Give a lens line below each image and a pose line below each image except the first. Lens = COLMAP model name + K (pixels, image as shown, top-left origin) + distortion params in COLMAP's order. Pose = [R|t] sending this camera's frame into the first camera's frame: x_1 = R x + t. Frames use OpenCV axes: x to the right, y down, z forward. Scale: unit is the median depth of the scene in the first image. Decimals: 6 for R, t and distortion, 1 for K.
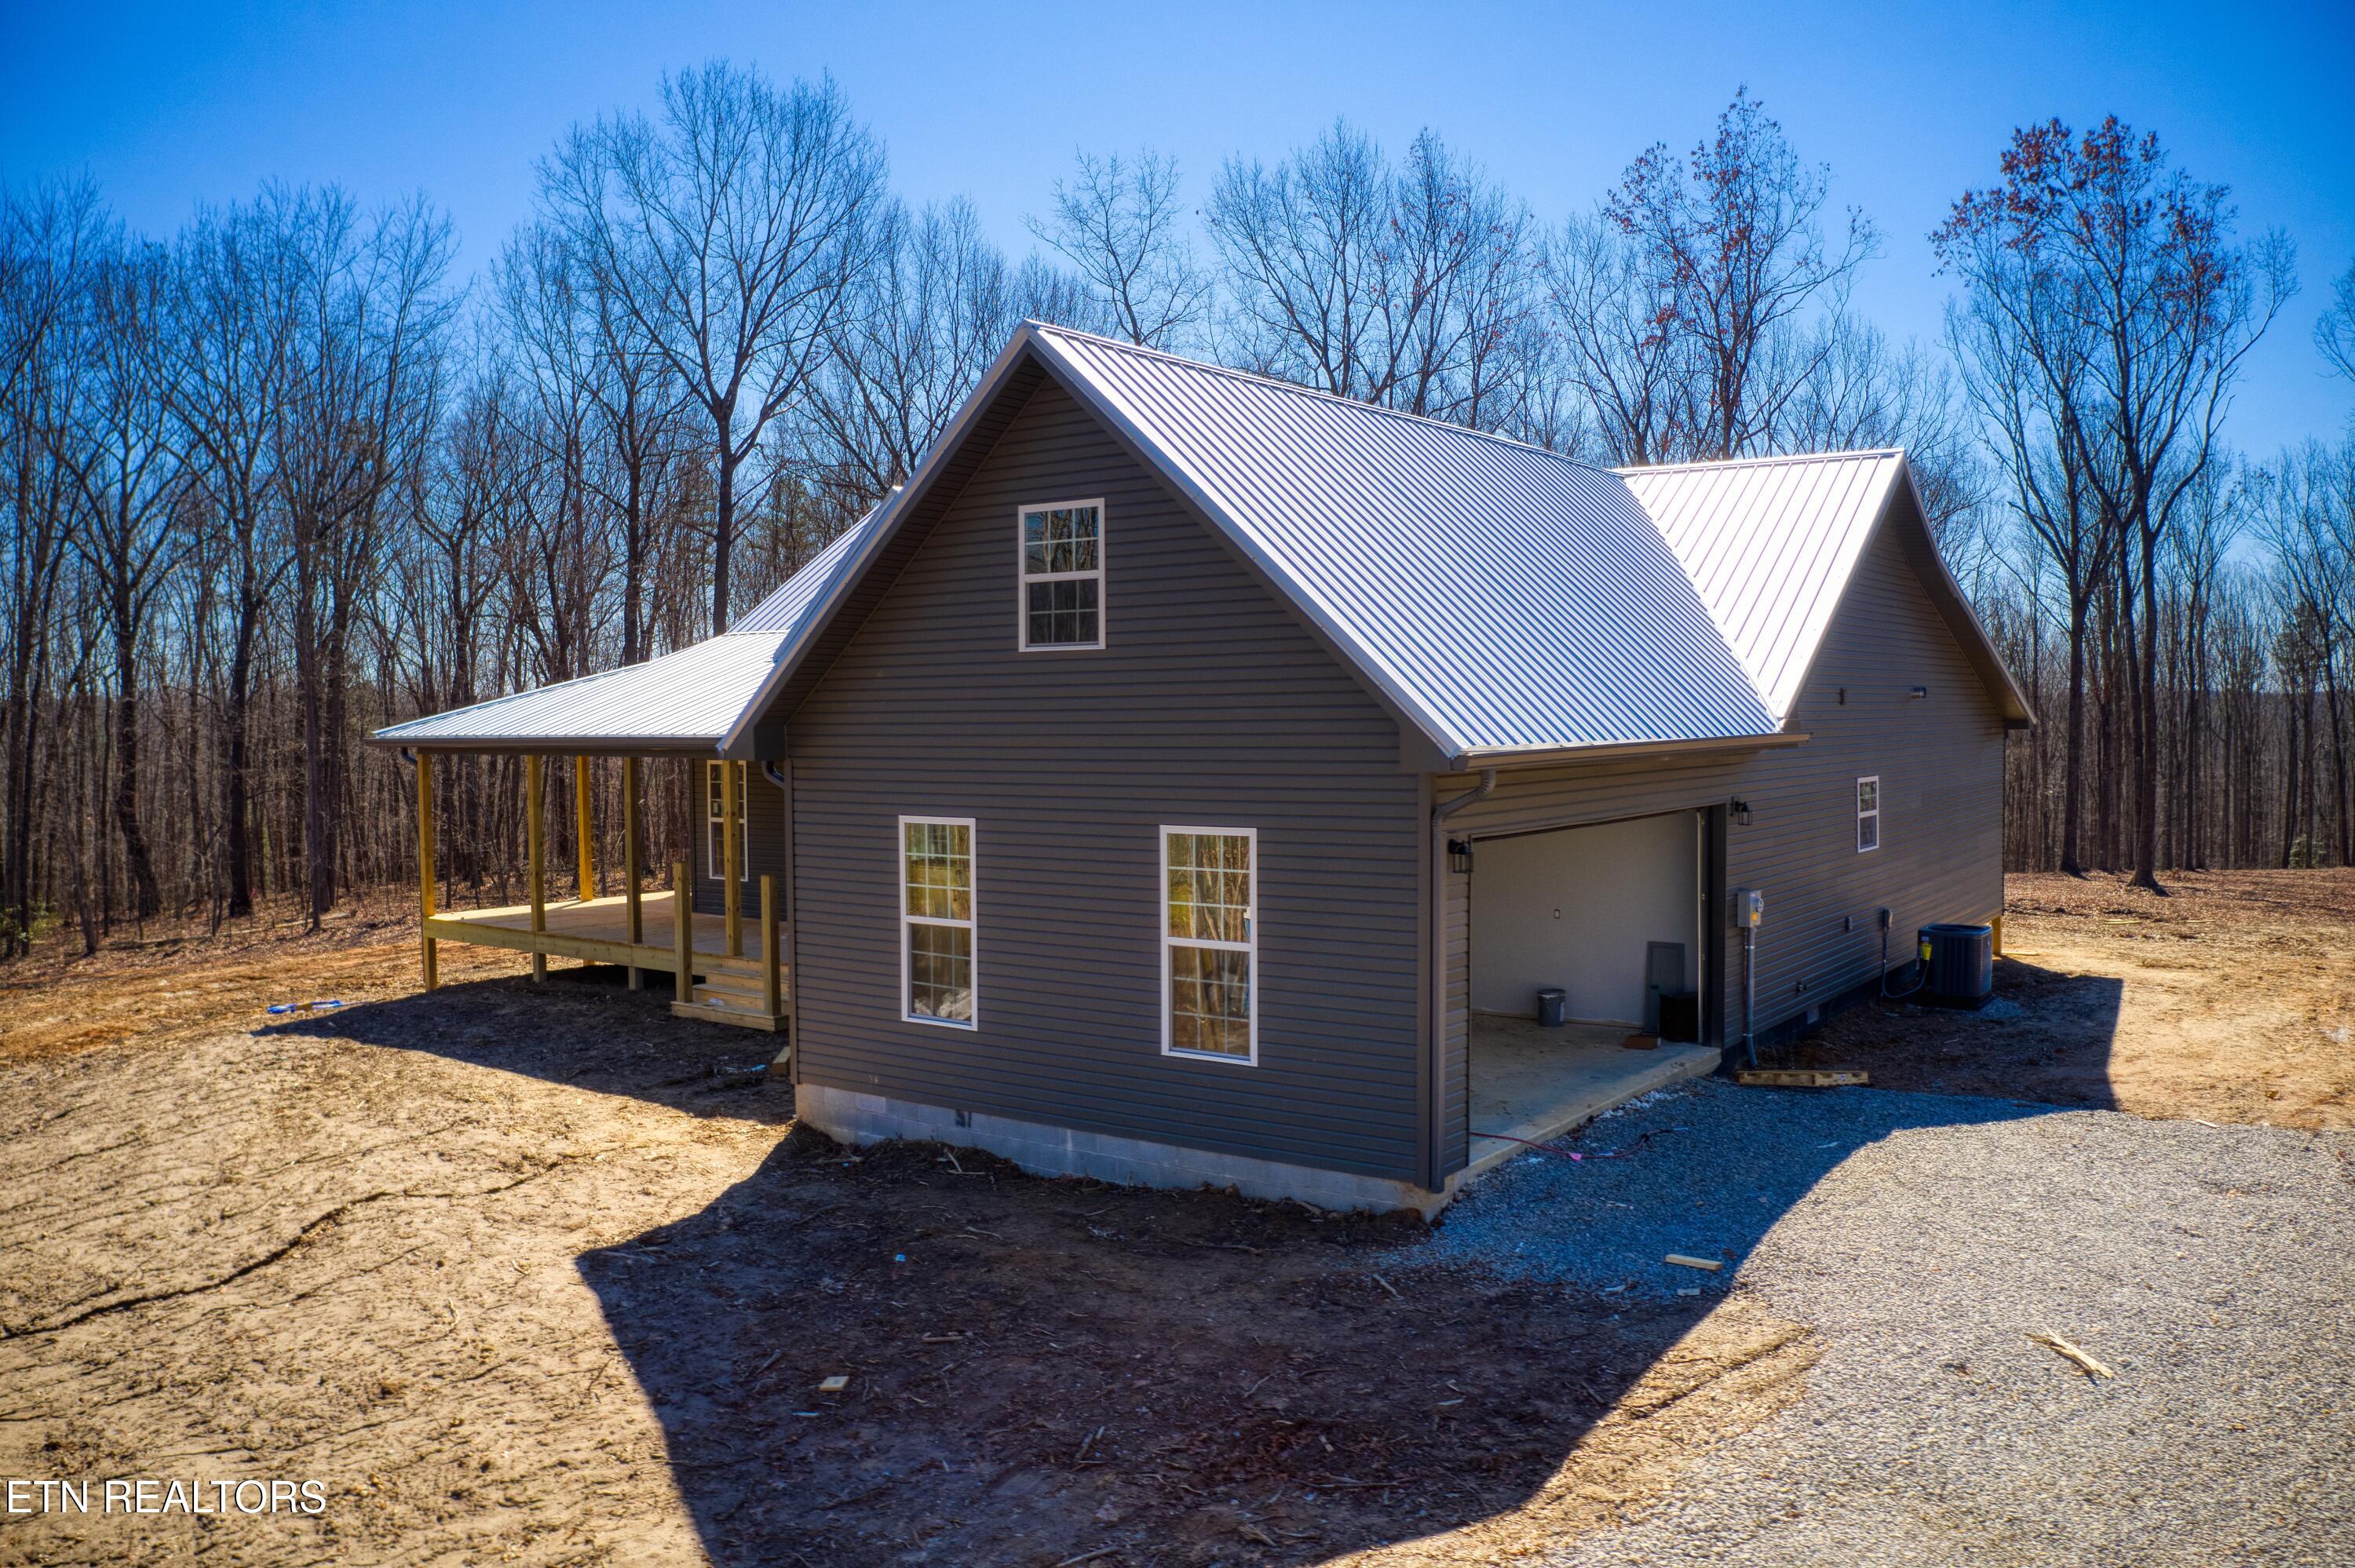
lens RADIAL K [[1841.1, 0, 1196.2], [0, 1841.1, 756.0], [0, 0, 1]] dist [-0.174460, 0.010001]
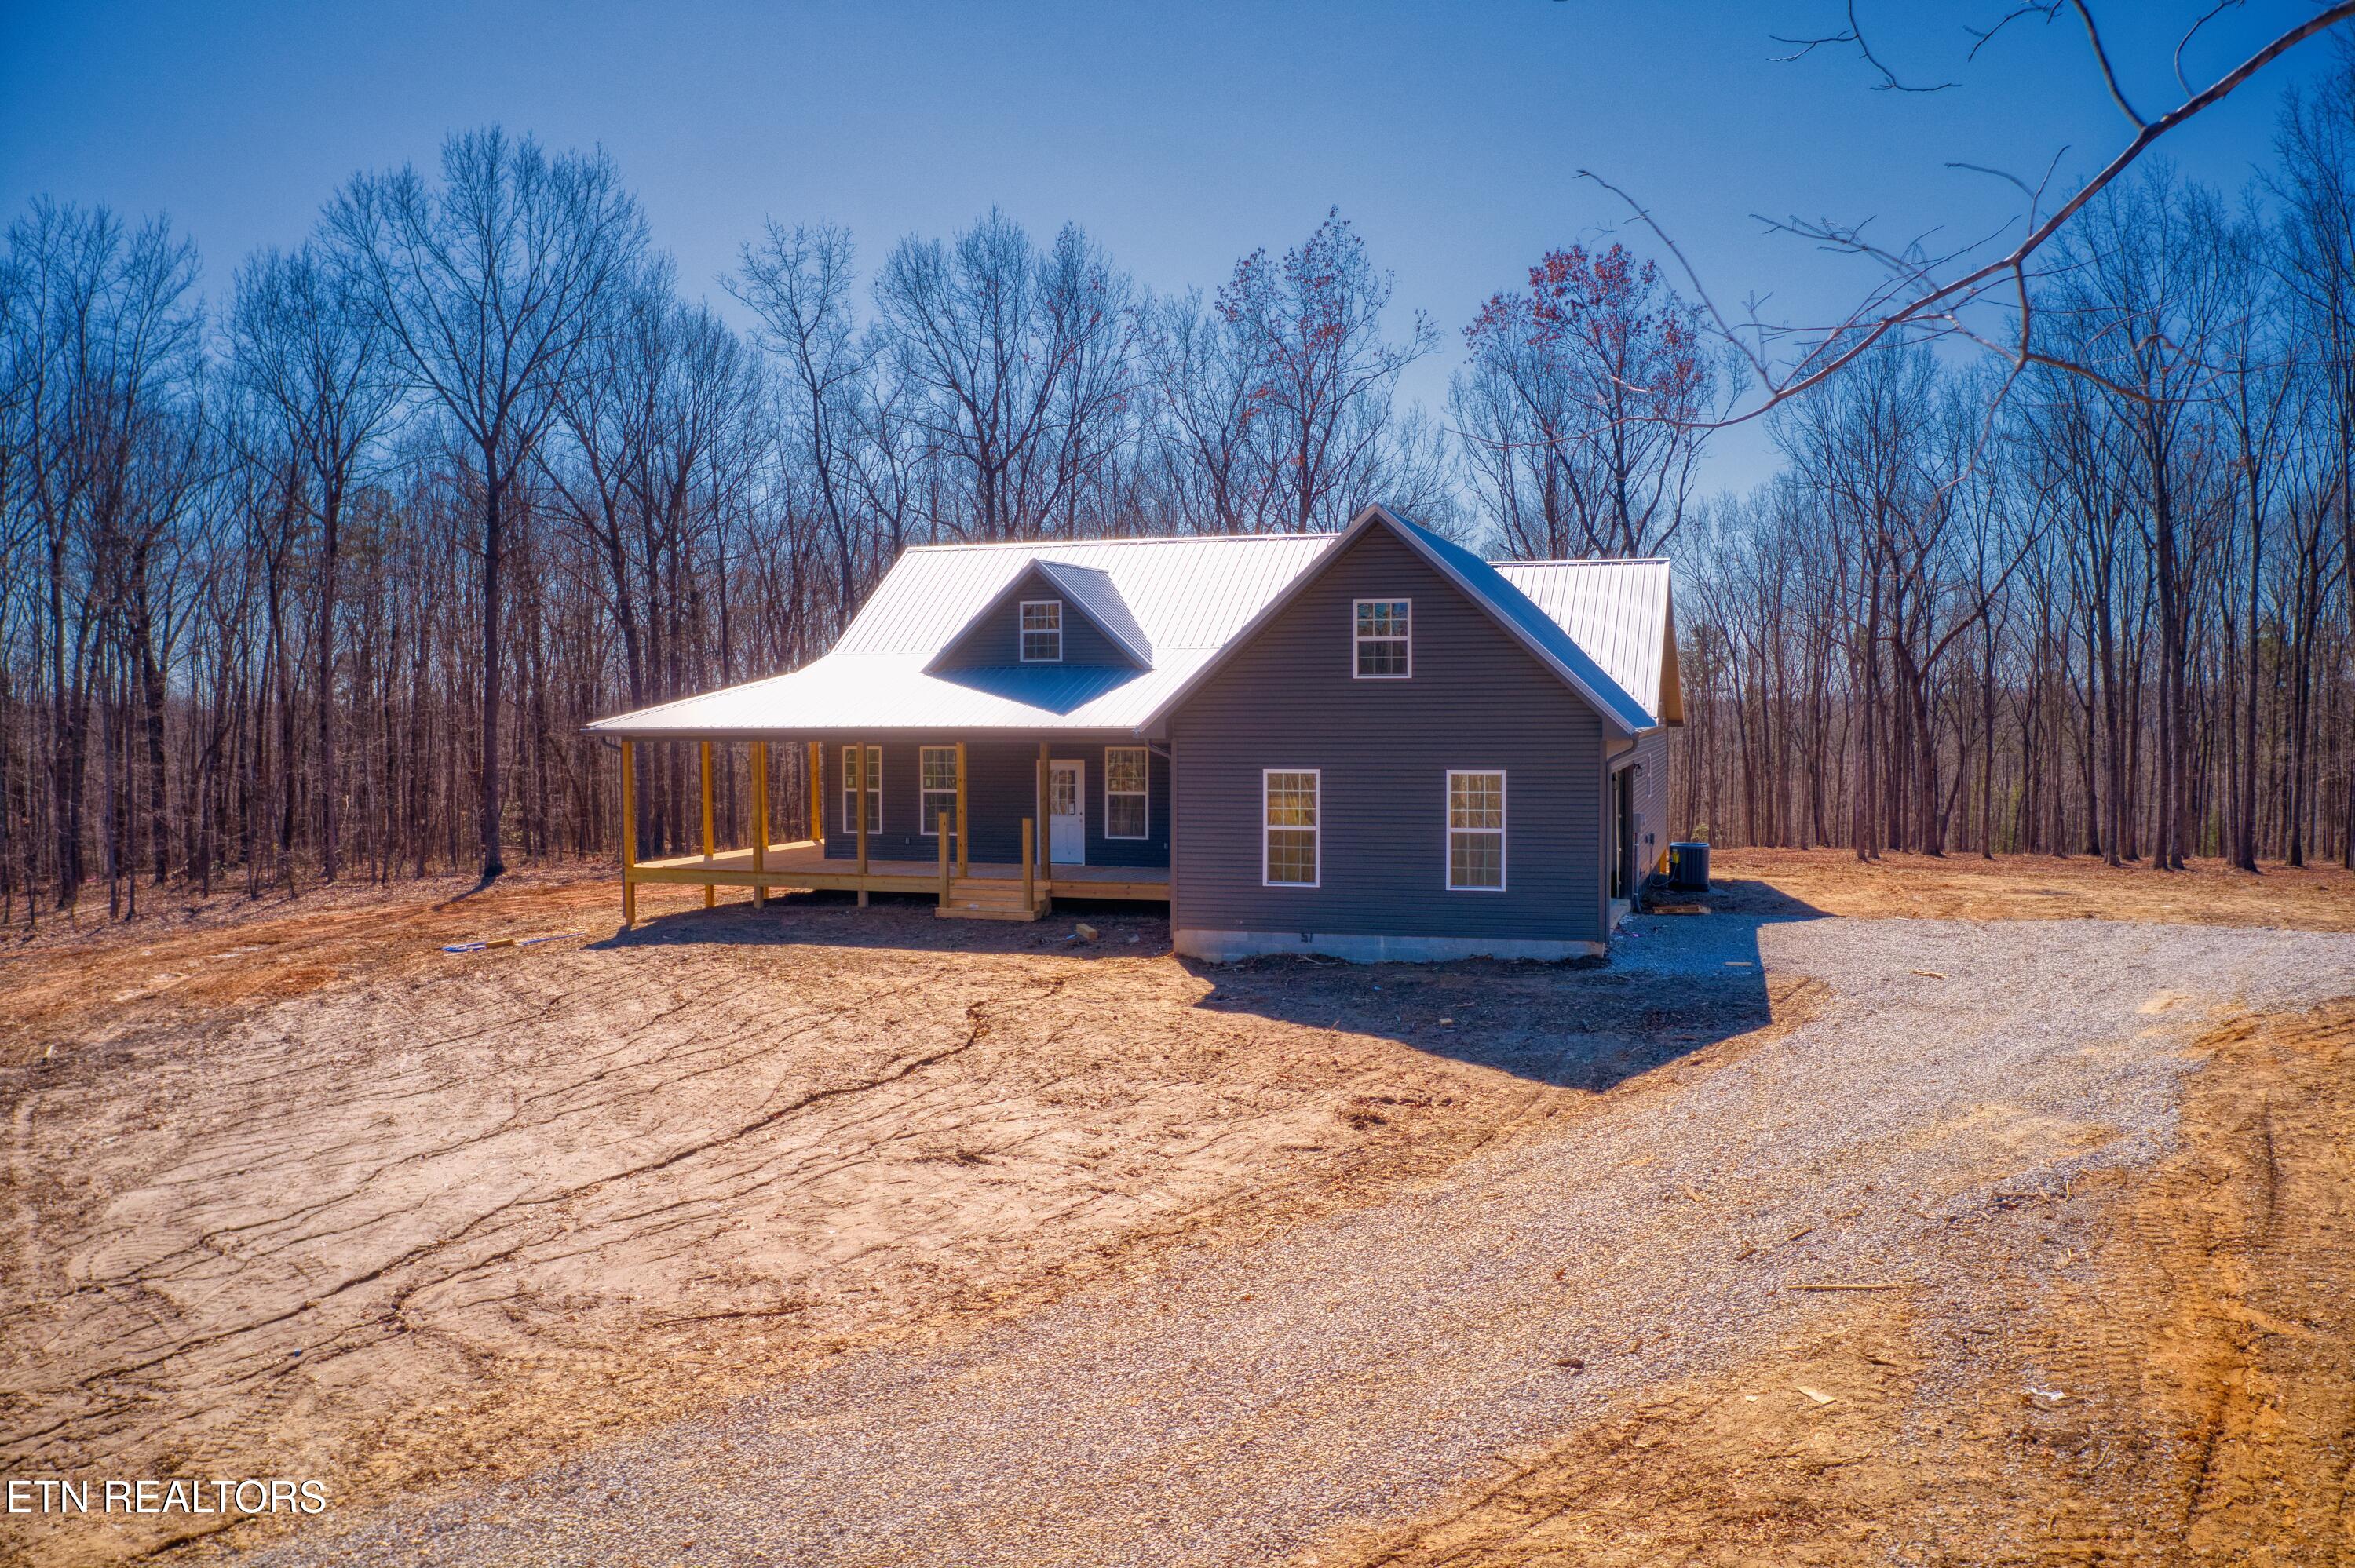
lens RADIAL K [[1836.0, 0, 1168.4], [0, 1836.0, 707.2], [0, 0, 1]] dist [-0.194044, 0.003800]
pose [[0.953528, 0.007521, 0.301210, -0.540889], [0.001820, 0.999526, -0.030718, 0.018593], [-0.301298, 0.029839, 0.953063, -0.457329]]
